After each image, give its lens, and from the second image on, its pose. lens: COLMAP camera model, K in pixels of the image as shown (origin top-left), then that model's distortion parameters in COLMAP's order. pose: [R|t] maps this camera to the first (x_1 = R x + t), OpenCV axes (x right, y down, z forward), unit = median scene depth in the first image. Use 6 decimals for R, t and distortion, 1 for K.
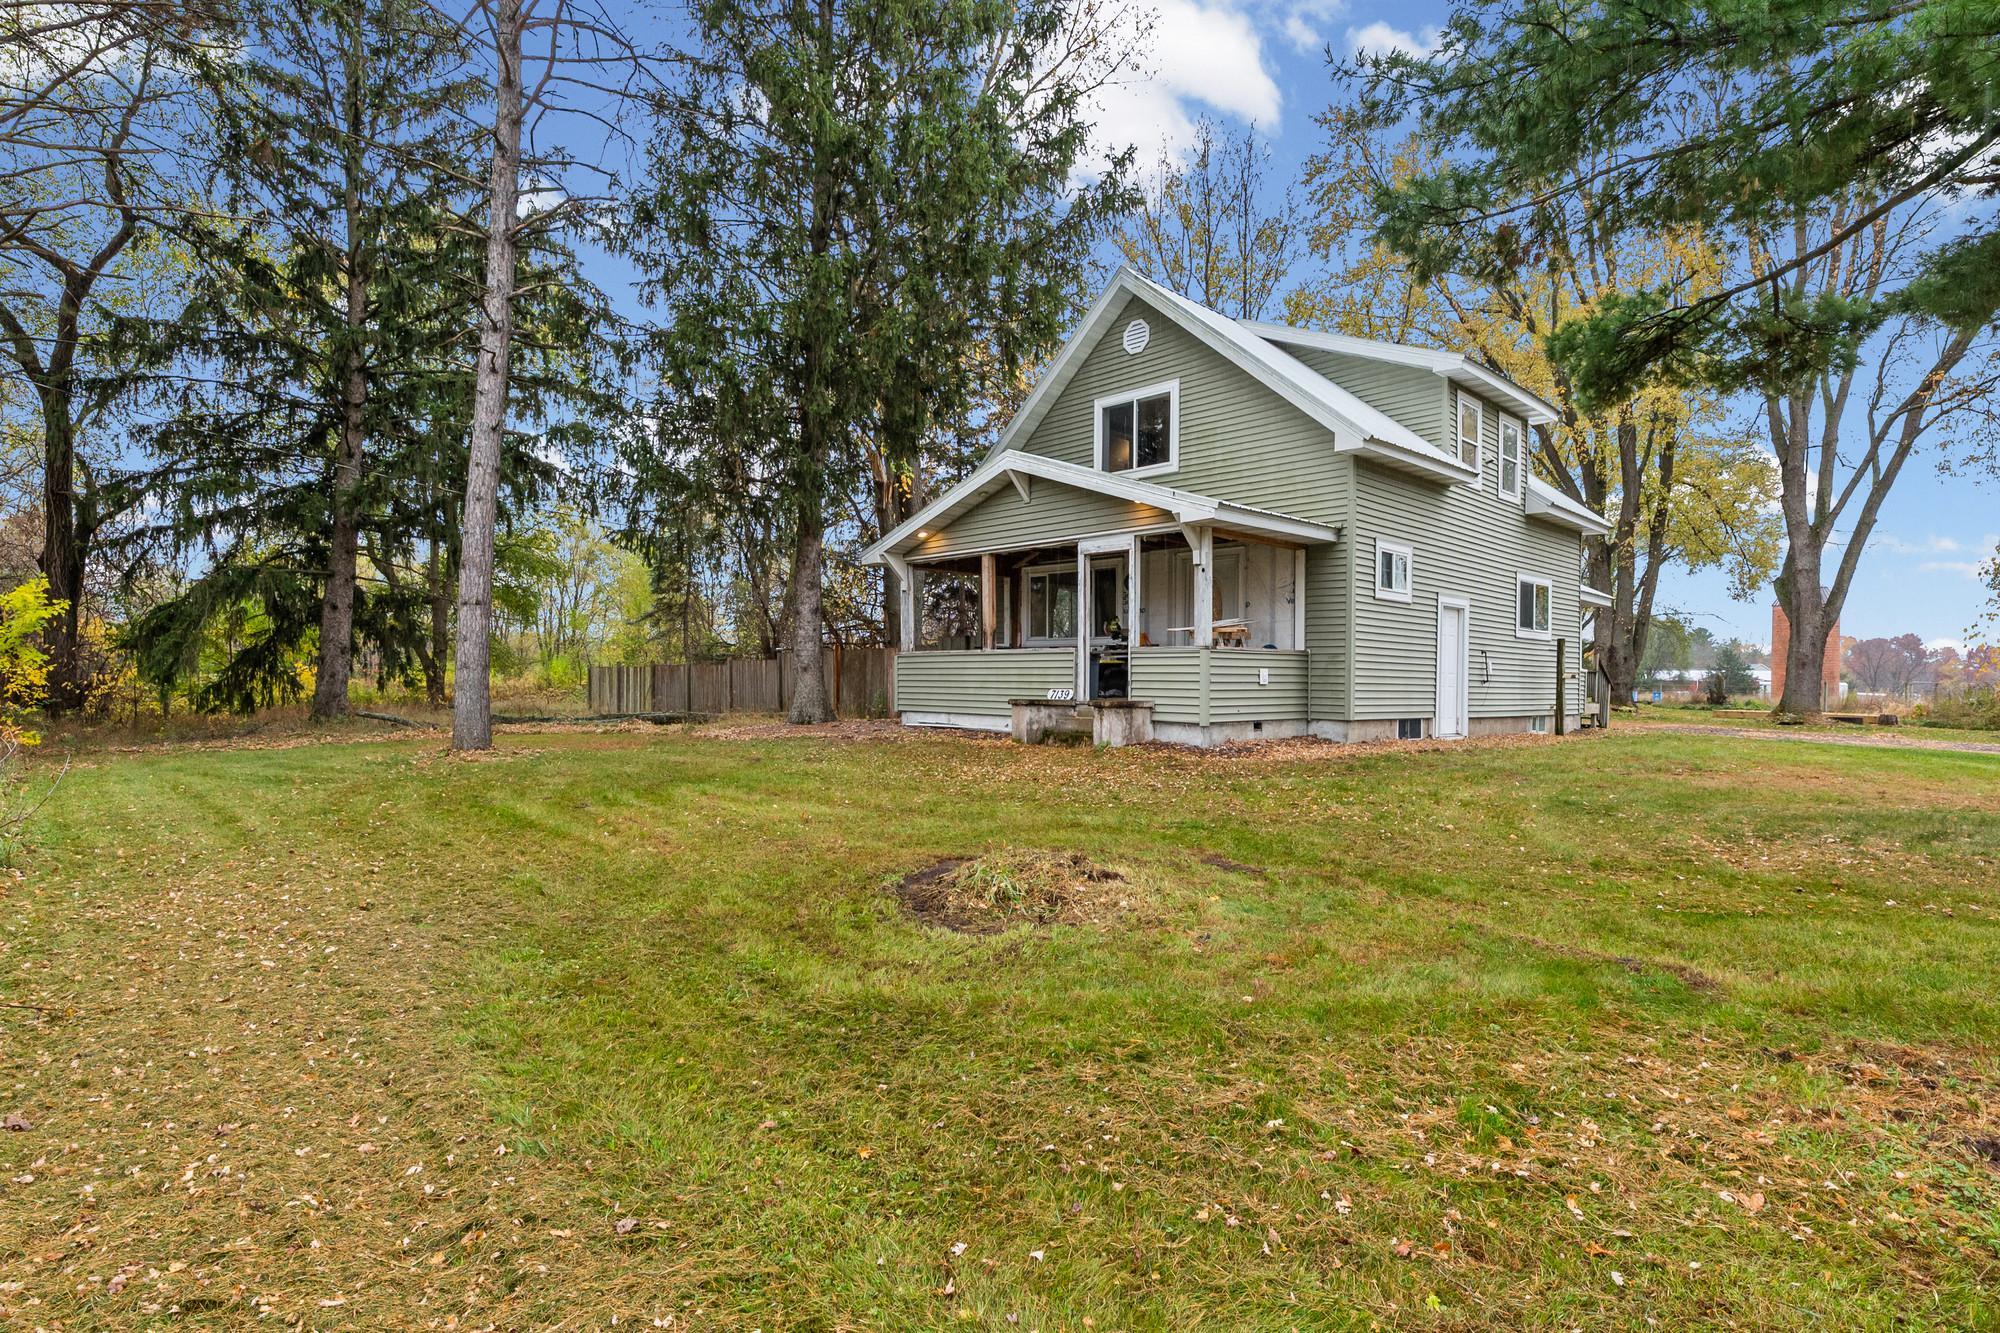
lens RADIAL K [[995.5, 0, 992.5], [0, 995.5, 684.3], [0, 0, 1]] dist [-0.011813, 0.003309]
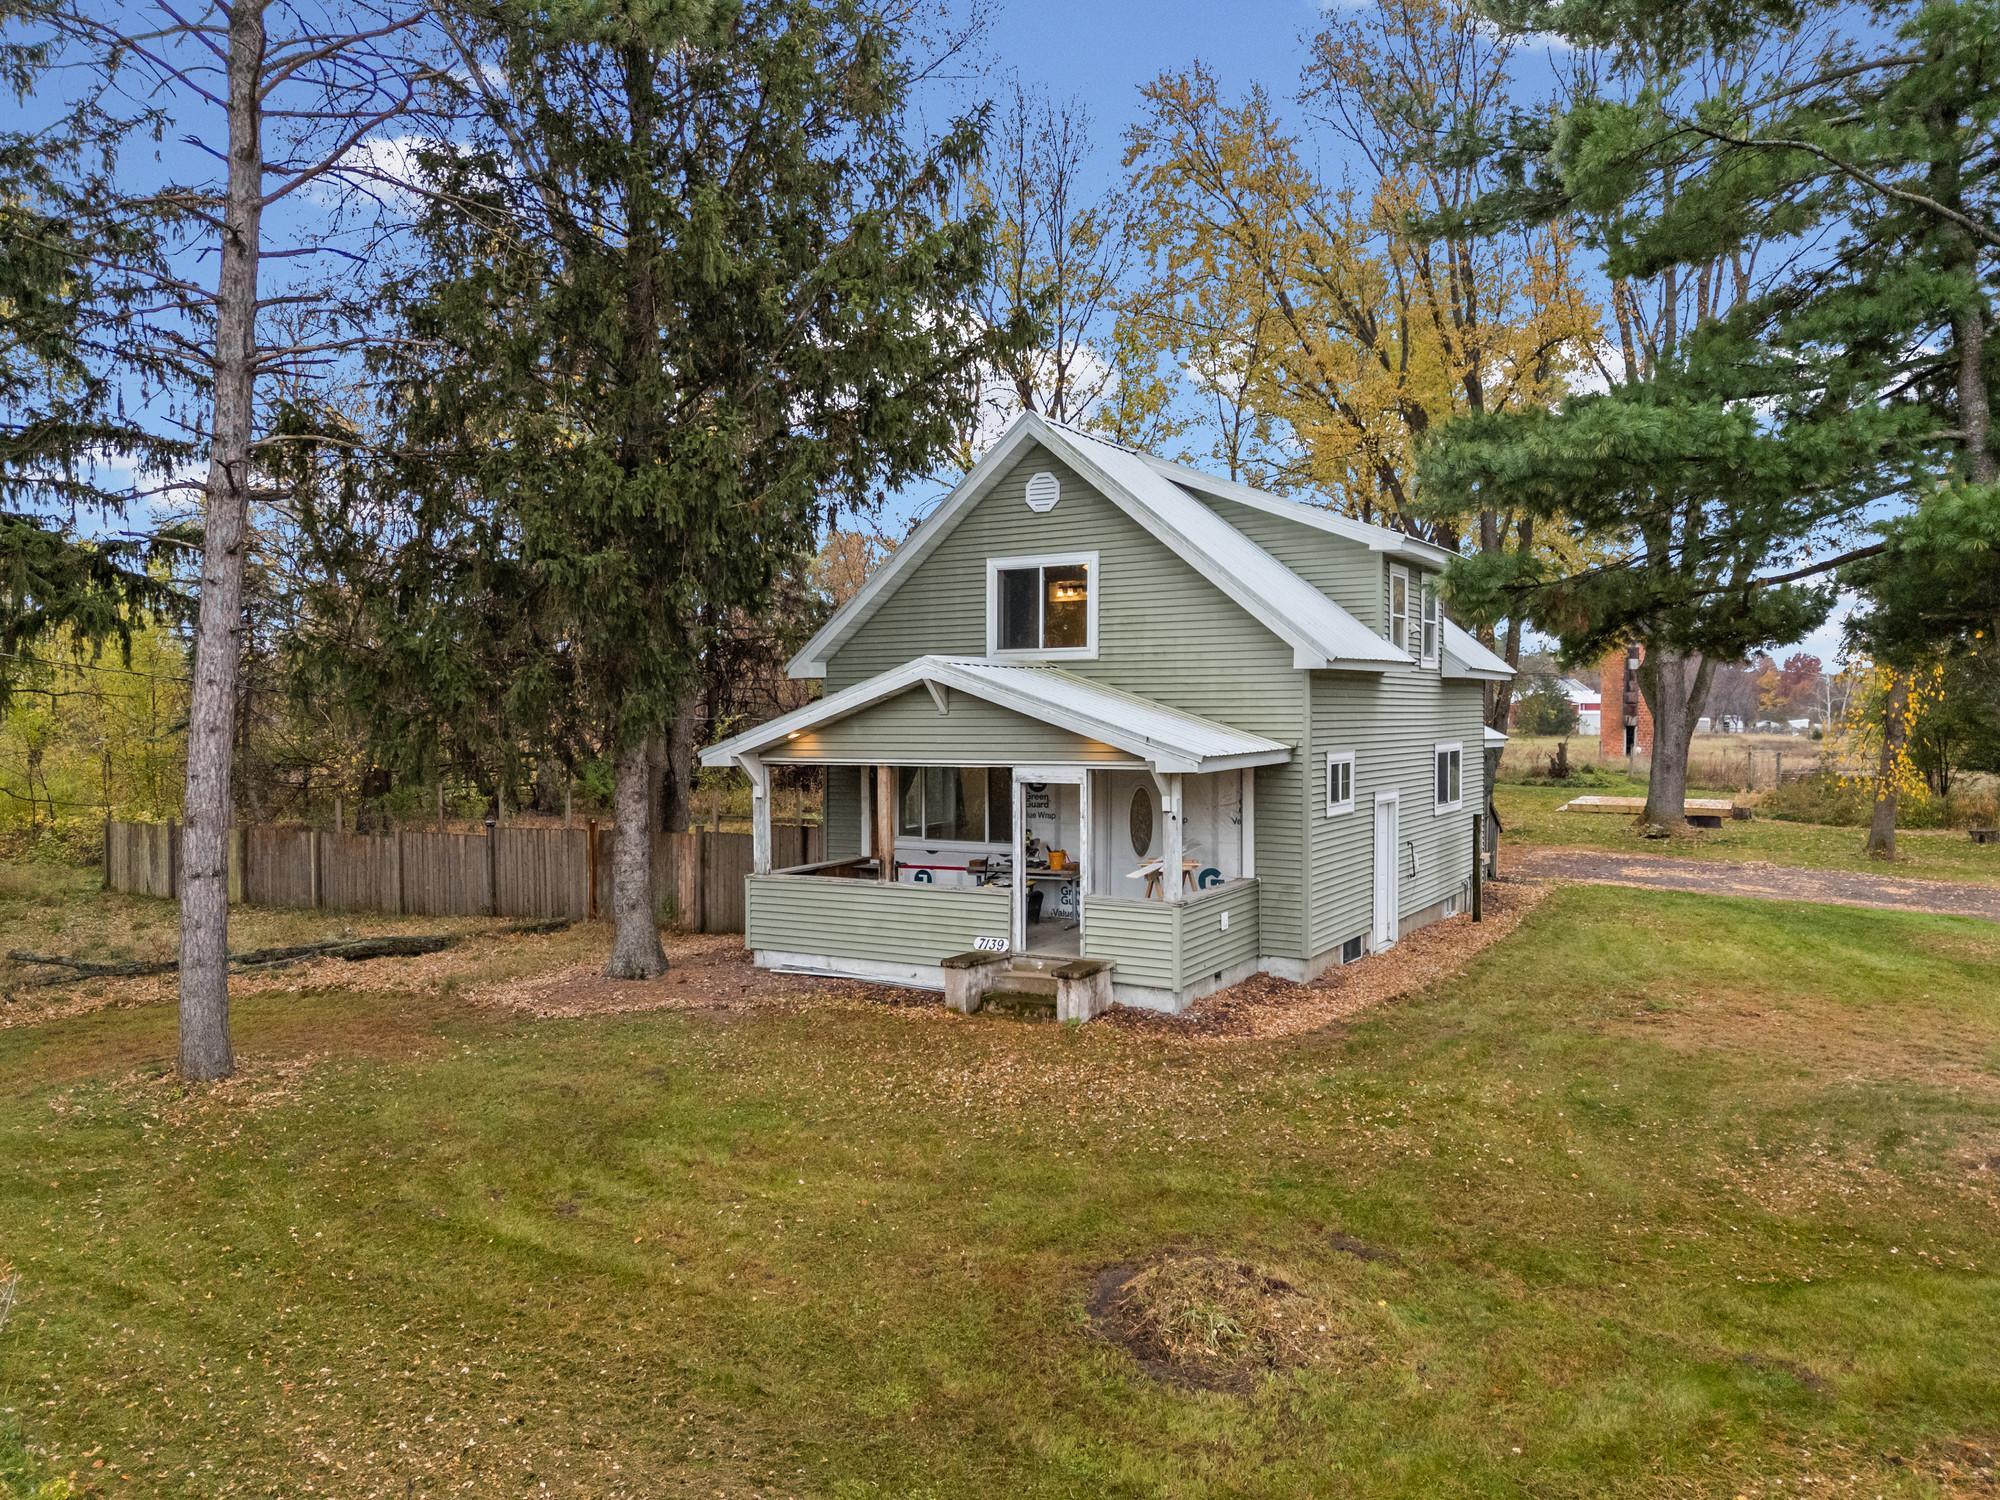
lens RADIAL K [[1427.5, 0, 991.4], [0, 1427.5, 744.4], [0, 0, 1]] dist [0.042000, -0.026453]
pose [[0.961460, -0.025915, 0.273721, -0.262595], [0.019565, 0.999473, 0.025905, -0.193766], [-0.274248, -0.019551, 0.961460, -0.165764]]
